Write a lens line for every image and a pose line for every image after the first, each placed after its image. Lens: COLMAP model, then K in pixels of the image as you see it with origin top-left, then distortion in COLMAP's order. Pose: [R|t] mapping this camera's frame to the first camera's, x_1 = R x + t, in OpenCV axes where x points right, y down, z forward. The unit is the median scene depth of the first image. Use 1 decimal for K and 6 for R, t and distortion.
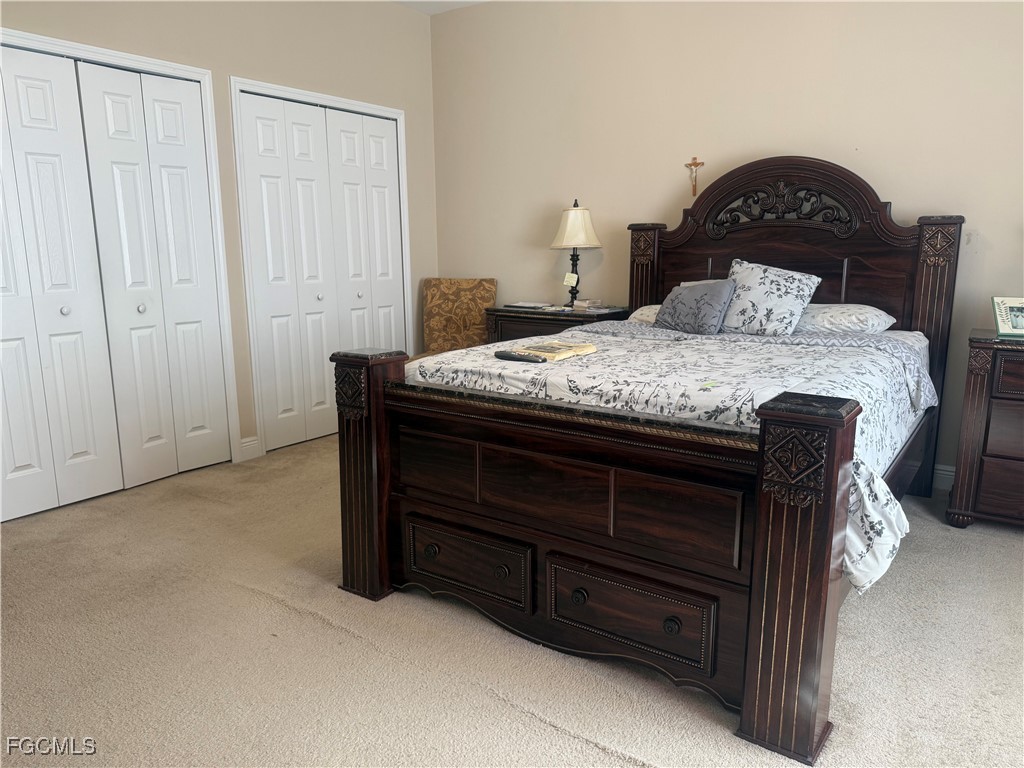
lens RADIAL K [[714.3, 0, 510.1], [0, 714.3, 390.4], [0, 0, 1]] dist [0.027636, -0.031248]
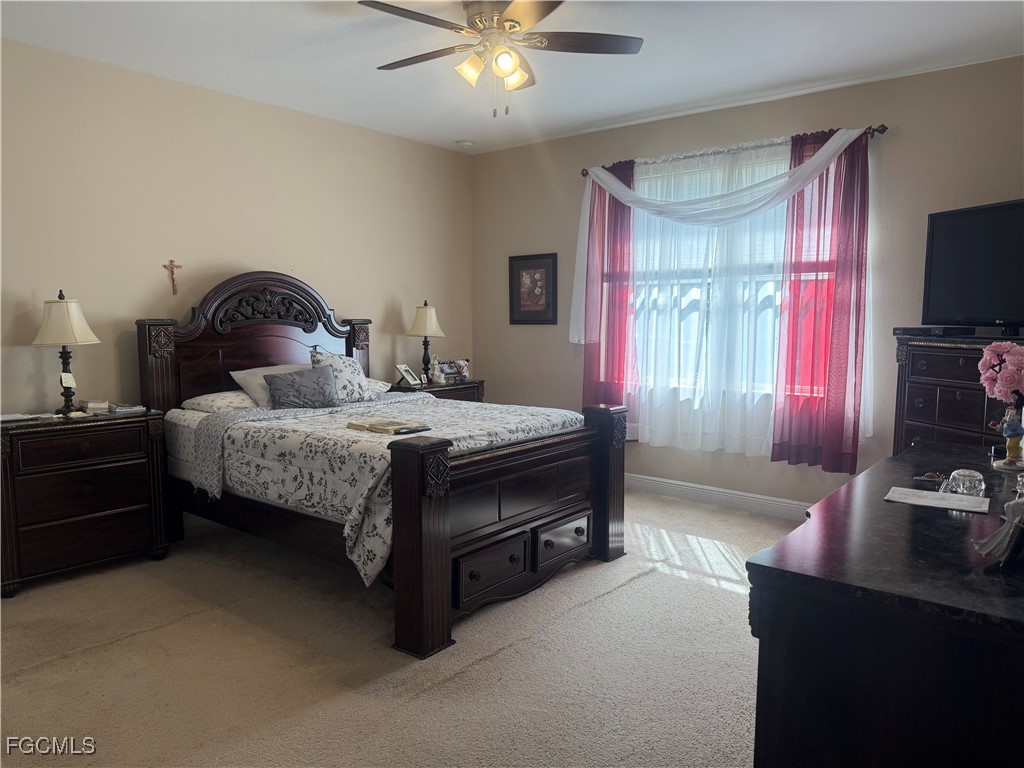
lens RADIAL K [[714.3, 0, 509.7], [0, 714.3, 382.7], [0, 0, 1]] dist [0.027636, -0.031248]
pose [[0.056334, -0.083745, 0.994894, -0.817485], [0.192011, 0.978783, 0.071517, -0.122412], [-0.979775, 0.187002, 0.071219, 0.455351]]
